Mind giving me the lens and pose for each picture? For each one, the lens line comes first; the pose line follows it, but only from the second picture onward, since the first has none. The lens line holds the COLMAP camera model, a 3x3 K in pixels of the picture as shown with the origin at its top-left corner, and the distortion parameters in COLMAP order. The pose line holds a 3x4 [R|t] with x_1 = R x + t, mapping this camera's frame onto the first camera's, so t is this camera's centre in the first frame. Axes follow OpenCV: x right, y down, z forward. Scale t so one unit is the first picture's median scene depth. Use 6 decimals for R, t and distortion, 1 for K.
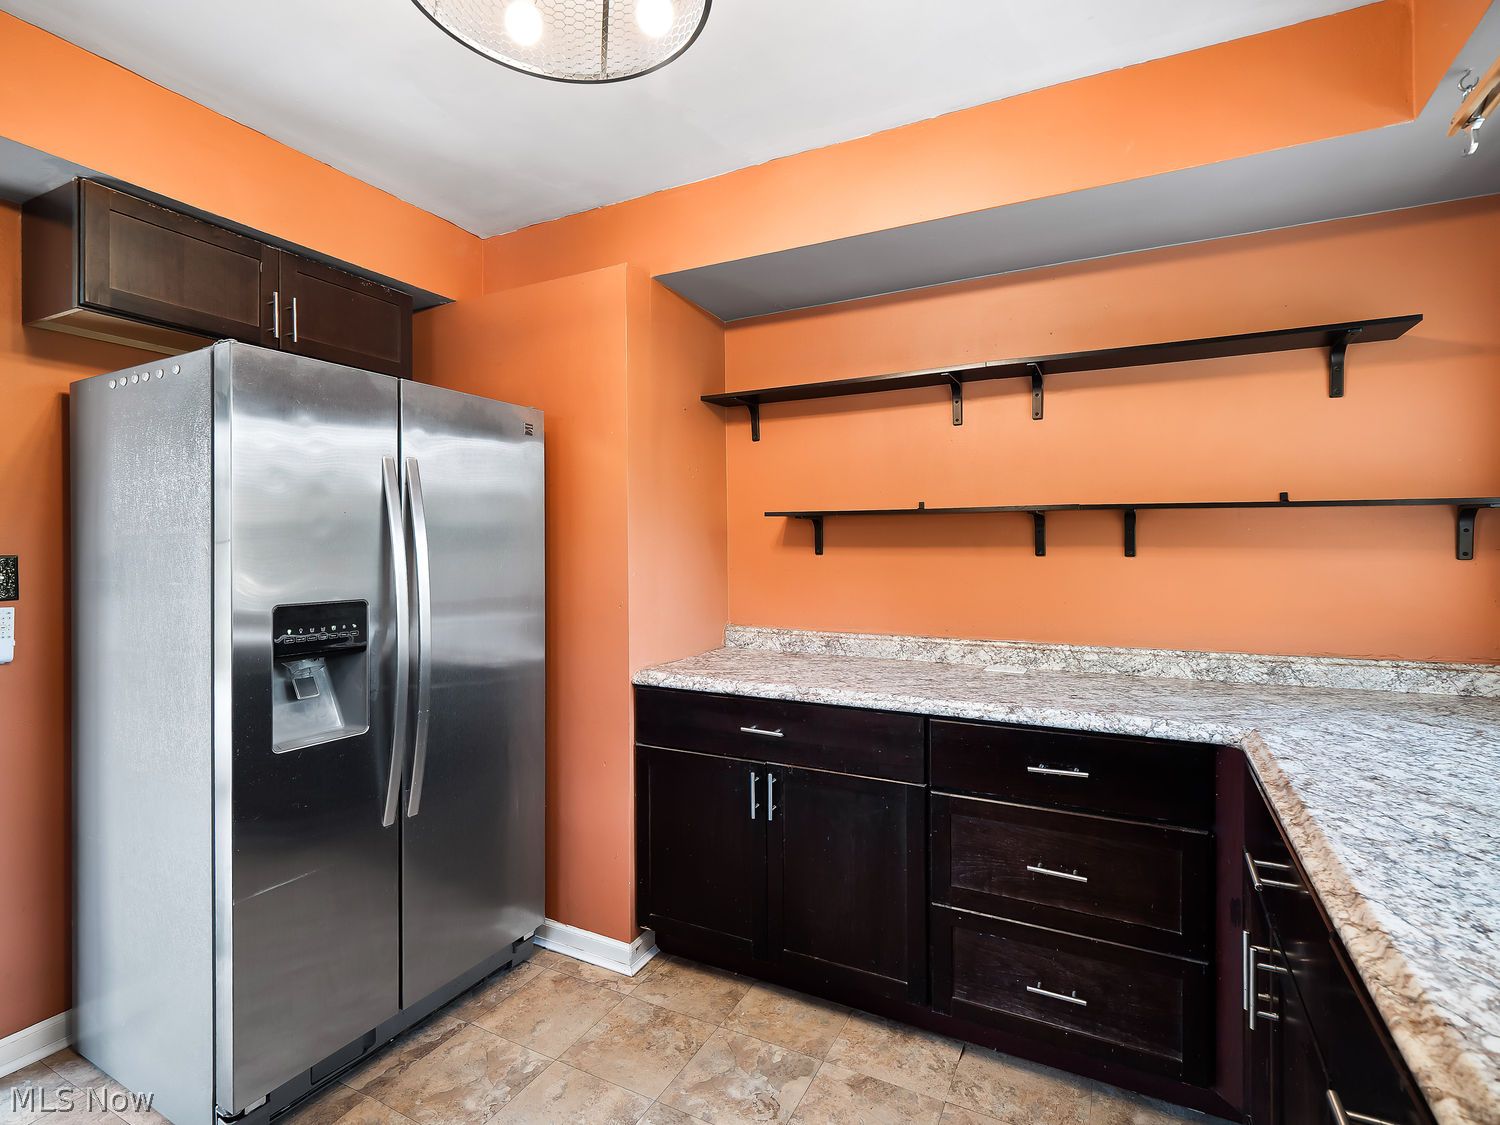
lens RADIAL K [[736.1, 0, 750.0], [0, 736.1, 562.5], [0, 0, 1]] dist [-0.015938, -0.000275]
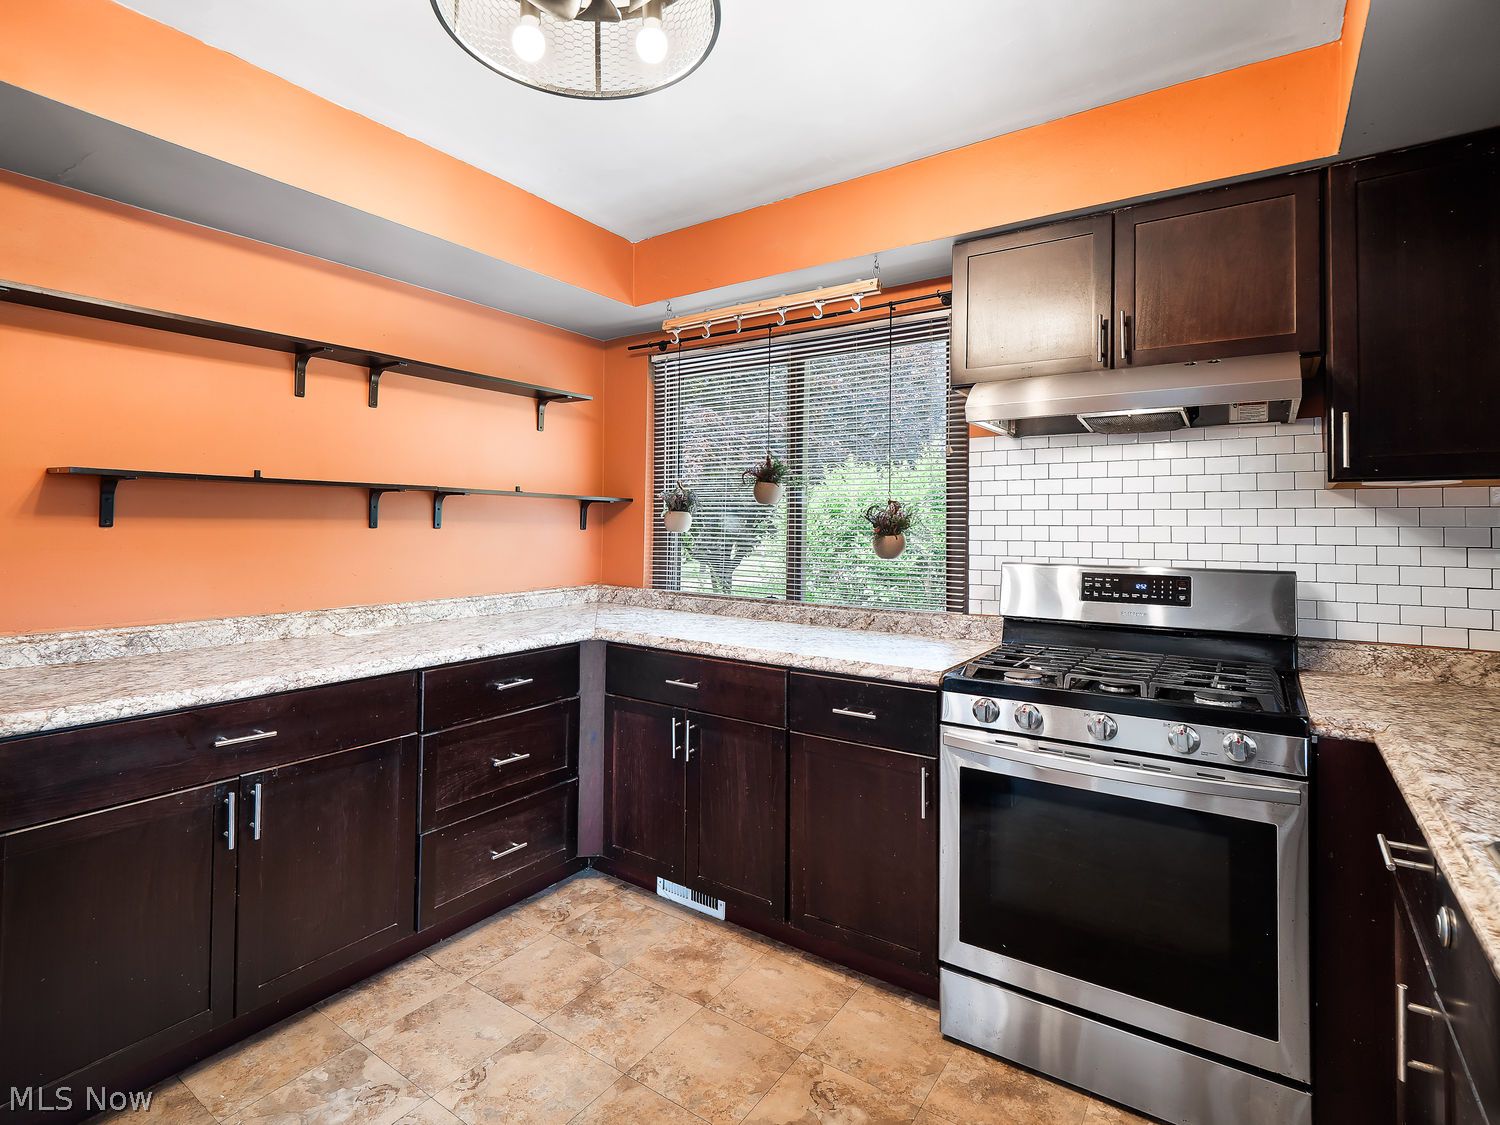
lens RADIAL K [[742.3, 0, 747.8], [0, 742.3, 520.7], [0, 0, 1]] dist [0.011323, -0.009193]
pose [[0.117104, 0.005627, 0.993104, -0.799633], [0.006614, 0.999957, -0.006446, -0.011564], [-0.993098, 0.007323, 0.117062, 0.338064]]
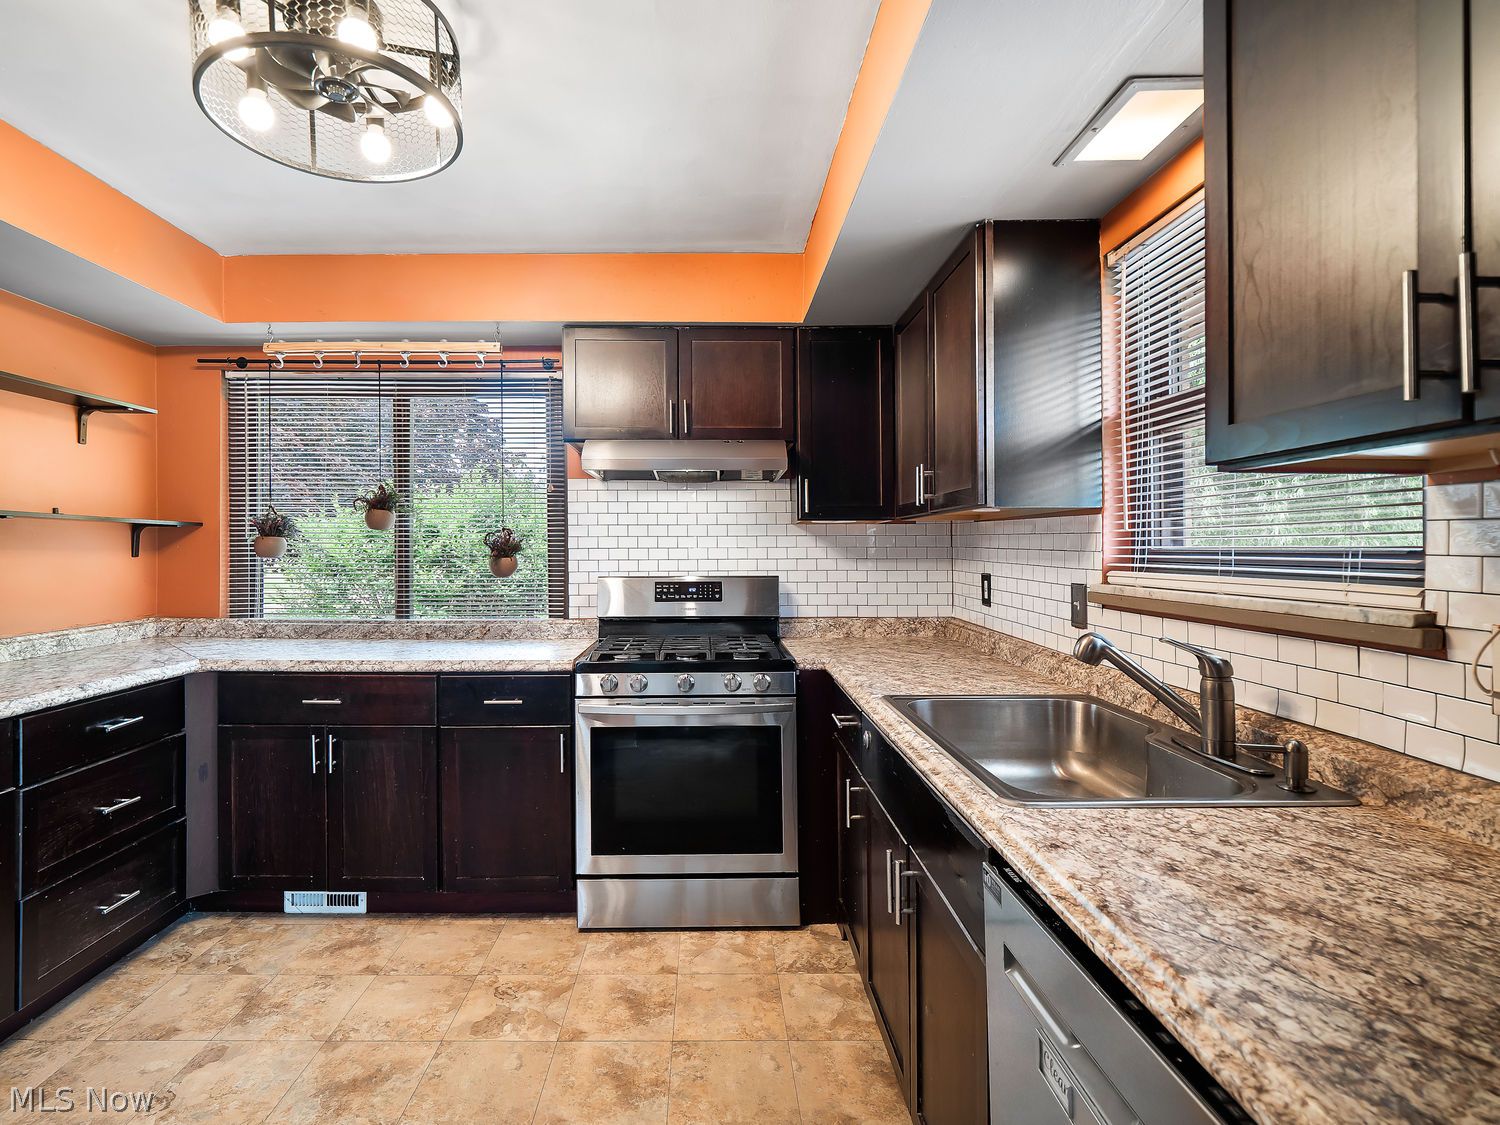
lens RADIAL K [[735.7, 0, 707.5], [0, 735.7, 552.4], [0, 0, 1]] dist [-0.000100, -0.001044]
pose [[-0.466595, -0.004971, 0.884457, -1.037306], [0.014019, 0.999817, 0.013014, -0.017437], [-0.884360, 0.018472, -0.466440, 0.590718]]
